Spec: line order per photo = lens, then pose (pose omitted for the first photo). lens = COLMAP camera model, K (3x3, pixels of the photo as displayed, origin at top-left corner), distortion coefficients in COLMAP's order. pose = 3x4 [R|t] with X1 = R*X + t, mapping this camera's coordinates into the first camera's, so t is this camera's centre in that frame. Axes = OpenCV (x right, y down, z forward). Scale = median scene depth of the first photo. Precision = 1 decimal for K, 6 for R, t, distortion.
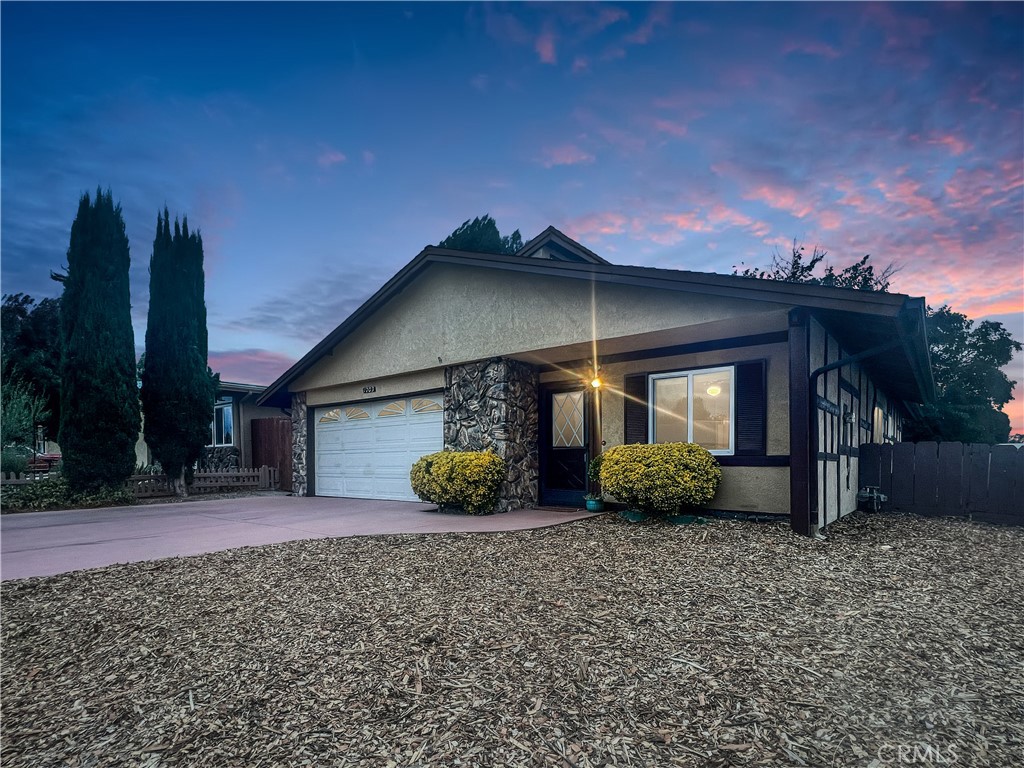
lens RADIAL K [[503.2, 0, 512.0], [0, 503.2, 384.0], [0, 0, 1]] dist [-0.001525, 0.000171]
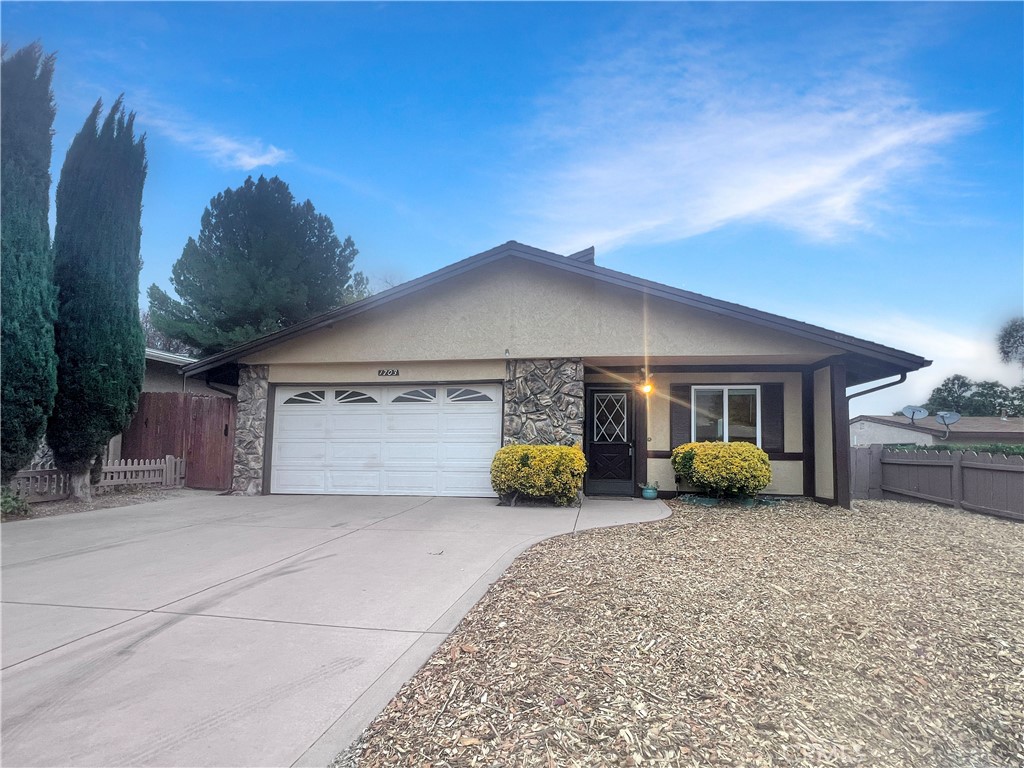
lens RADIAL K [[479.4, 0, 512.7], [0, 479.4, 337.8], [0, 0, 1]] dist [-0.002599, -0.000242]
pose [[0.861633, 0.123563, 0.492261, -0.618027], [-0.086909, 0.991506, -0.096758, 0.015787], [-0.500036, 0.040588, 0.865053, 0.158452]]
